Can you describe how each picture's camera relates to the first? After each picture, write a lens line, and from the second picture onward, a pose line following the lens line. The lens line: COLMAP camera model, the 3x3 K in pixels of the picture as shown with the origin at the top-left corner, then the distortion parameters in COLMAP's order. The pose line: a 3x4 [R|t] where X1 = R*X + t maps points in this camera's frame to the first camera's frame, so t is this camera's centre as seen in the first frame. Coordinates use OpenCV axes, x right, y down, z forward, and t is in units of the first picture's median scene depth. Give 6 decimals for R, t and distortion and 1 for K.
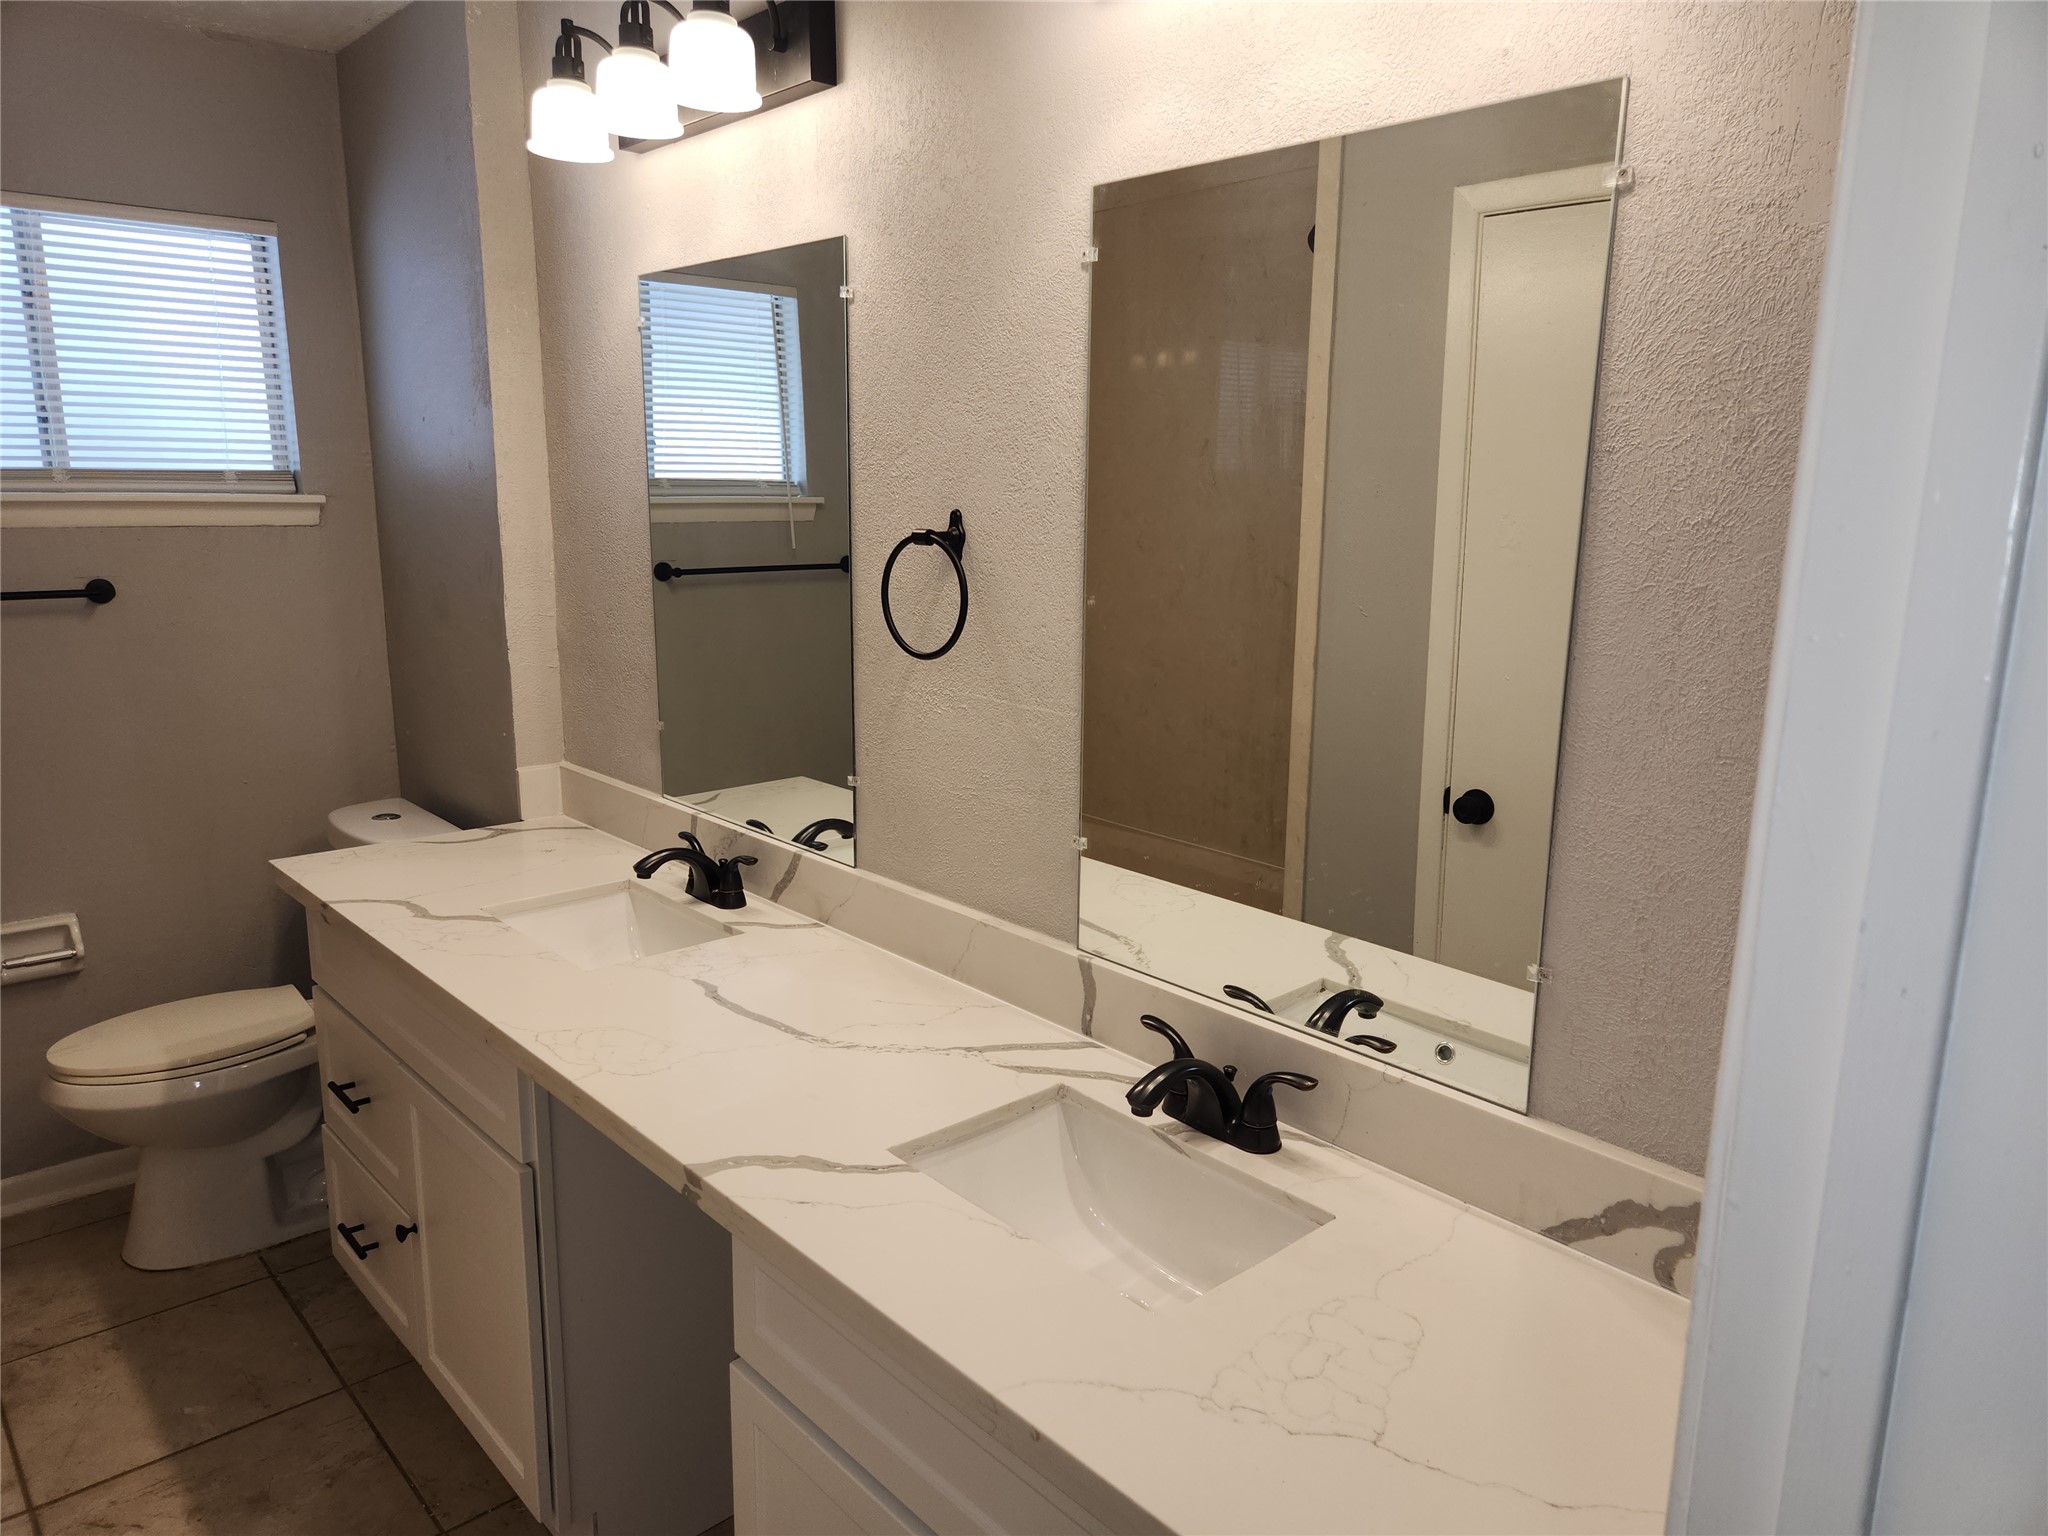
lens RADIAL K [[1382.7, 0, 1036.5], [0, 1382.7, 773.8], [0, 0, 1]] dist [0.062357, -0.053922]
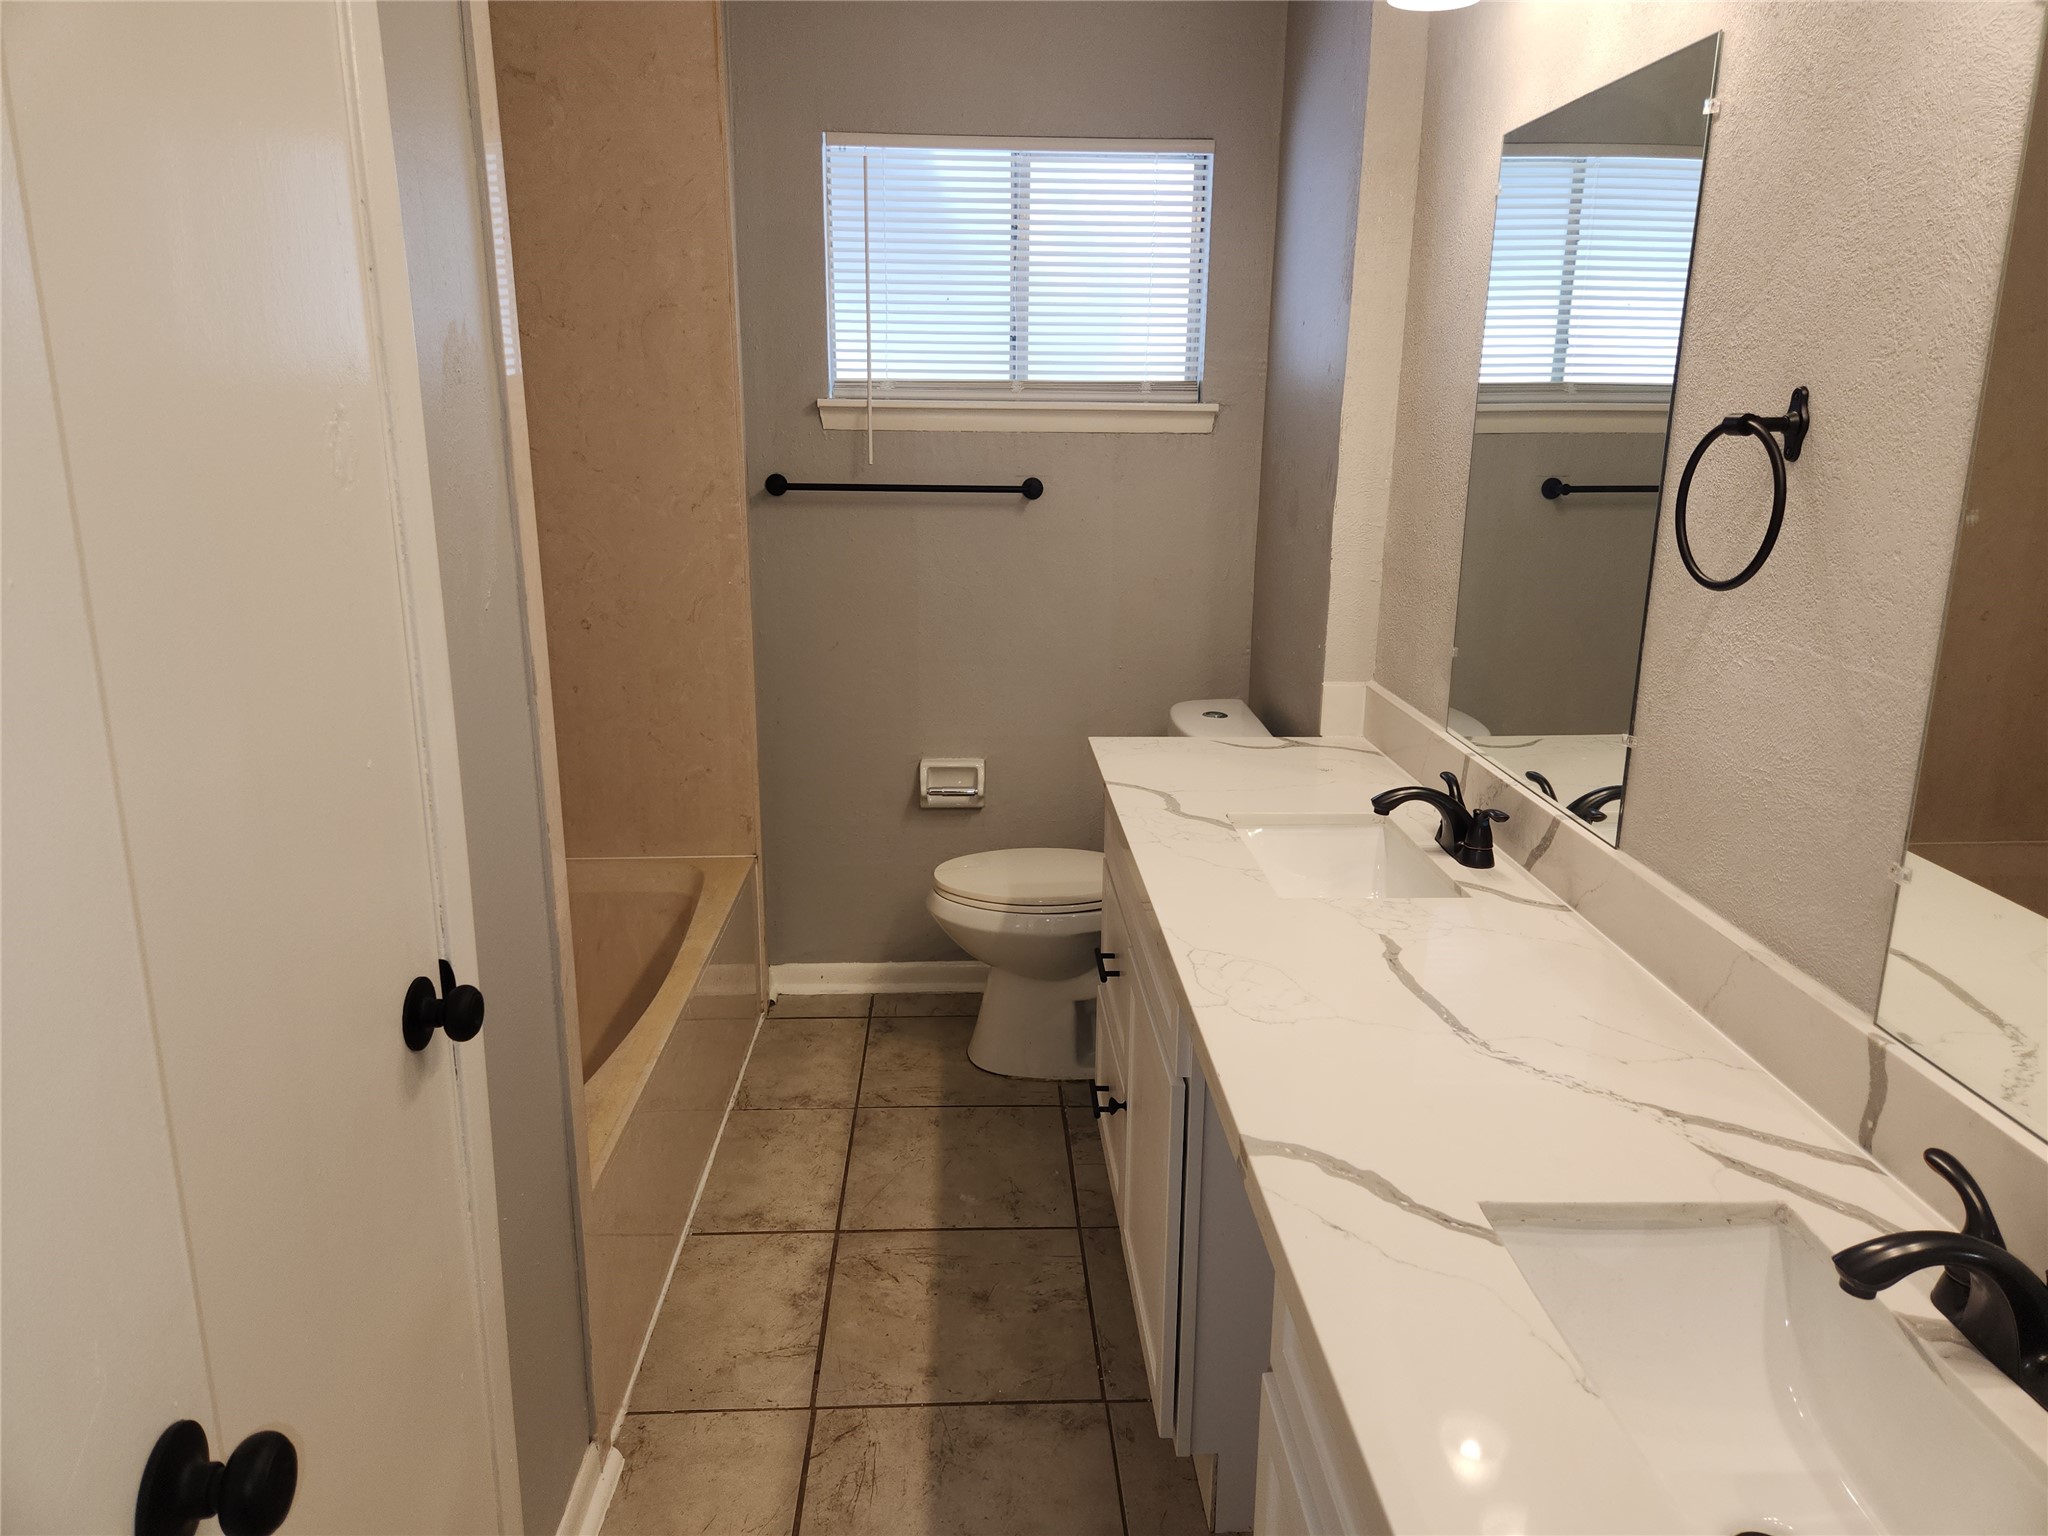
lens RADIAL K [[1382.7, 0, 1022.4], [0, 1382.7, 757.7], [0, 0, 1]] dist [0.062357, -0.053922]
pose [[0.766607, 0.155953, -0.622891, 0.094159], [-0.133787, 0.987562, 0.082600, -0.004624], [0.628025, 0.020013, 0.777936, 0.143140]]
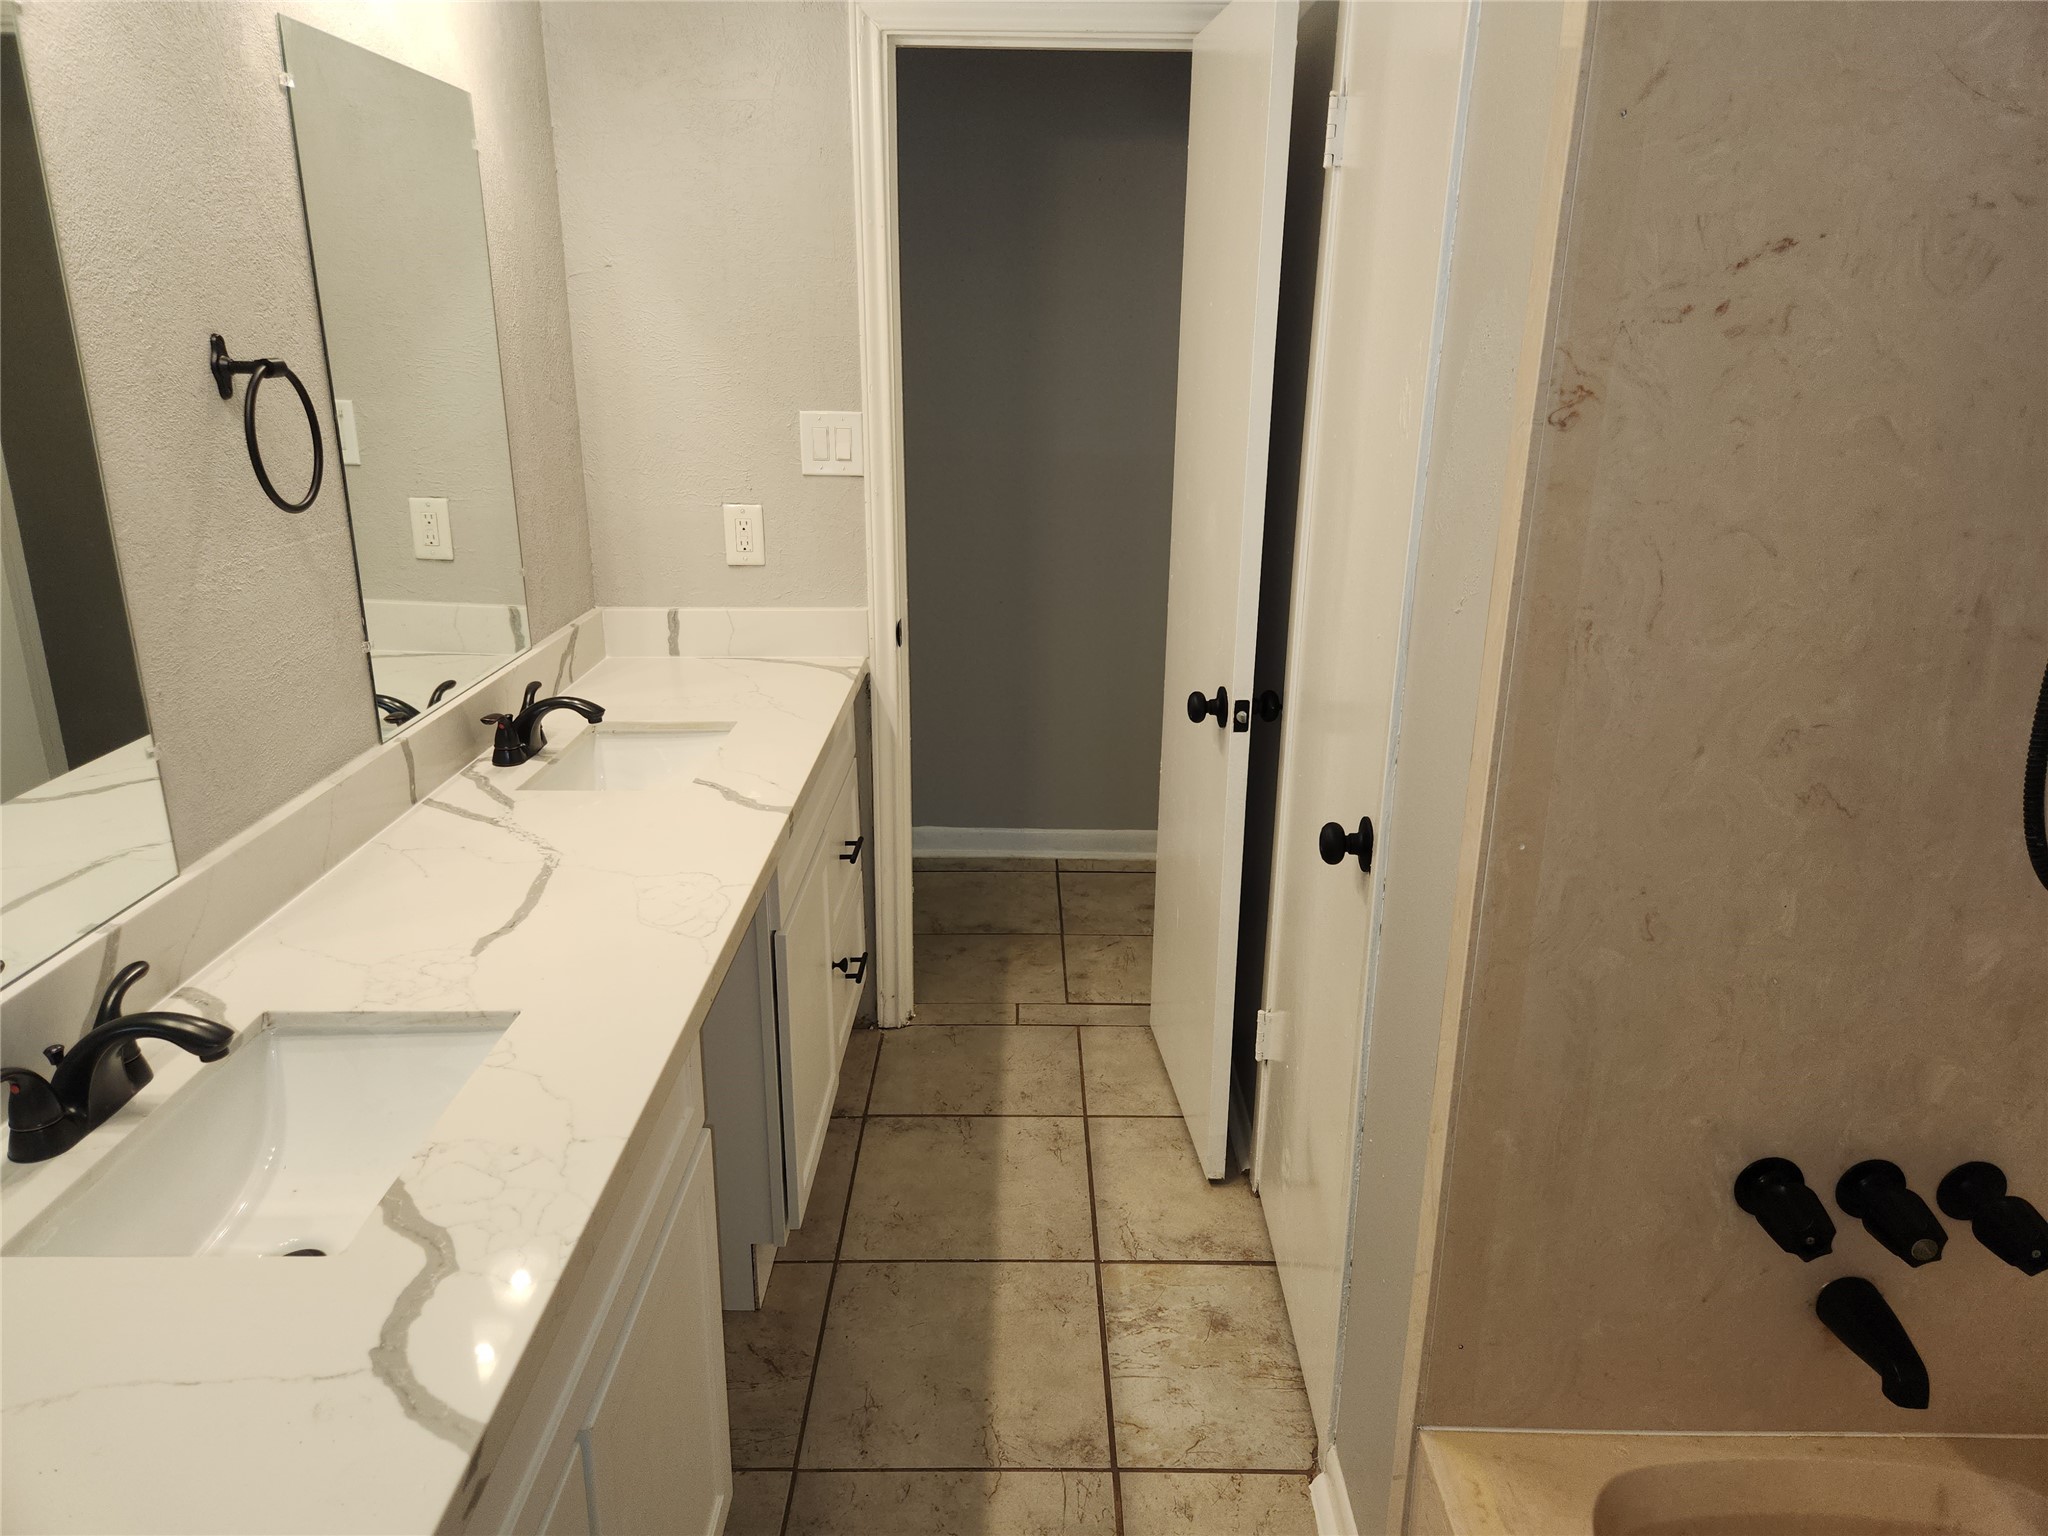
lens RADIAL K [[1382.7, 0, 1019.6], [0, 1382.7, 759.9], [0, 0, 1]] dist [0.062357, -0.053922]
pose [[-0.731599, -0.214419, 0.647137, -0.816738], [0.137992, 0.883026, 0.448580, -0.222003], [-0.667623, 0.417481, -0.616433, 1.051544]]
